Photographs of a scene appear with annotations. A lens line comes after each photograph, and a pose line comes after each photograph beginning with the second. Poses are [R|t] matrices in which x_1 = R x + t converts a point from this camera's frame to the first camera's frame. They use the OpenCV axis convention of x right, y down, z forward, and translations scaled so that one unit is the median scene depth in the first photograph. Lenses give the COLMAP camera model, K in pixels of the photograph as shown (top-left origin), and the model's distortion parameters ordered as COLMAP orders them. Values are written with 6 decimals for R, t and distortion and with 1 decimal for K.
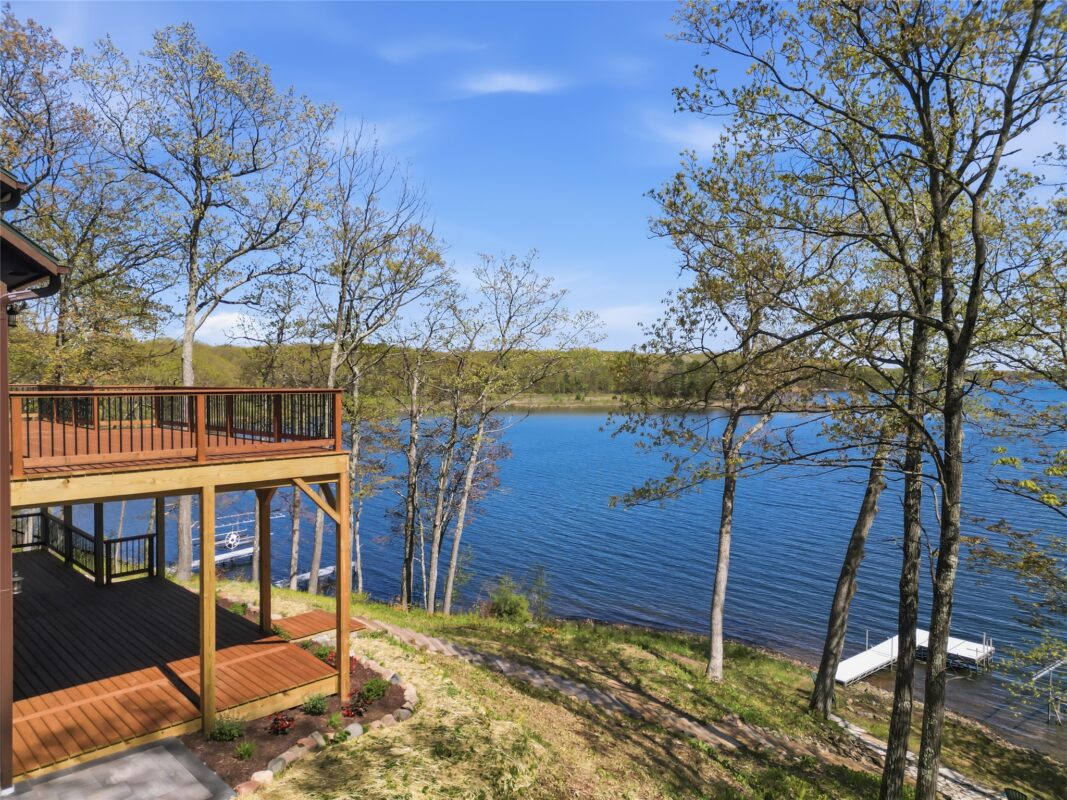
lens RADIAL K [[756.0, 0, 533.5], [0, 756.0, 400.0], [0, 0, 1]] dist [0.026755, -0.001652]
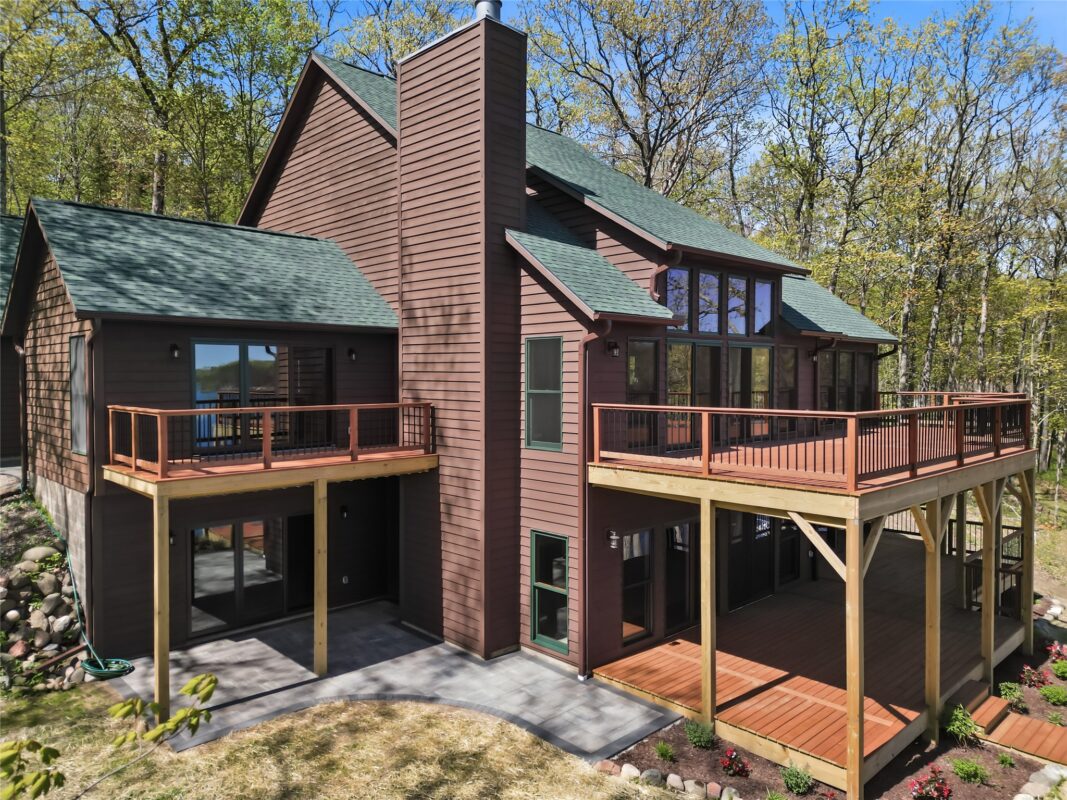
lens RADIAL K [[756.0, 0, 533.5], [0, 756.0, 400.0], [0, 0, 1]] dist [0.026755, -0.001652]
pose [[-0.008204, 0.030172, -0.999511, 0.574333], [-0.029271, 0.999109, 0.030400, -0.045467], [0.999538, 0.029506, -0.007314, 0.706251]]
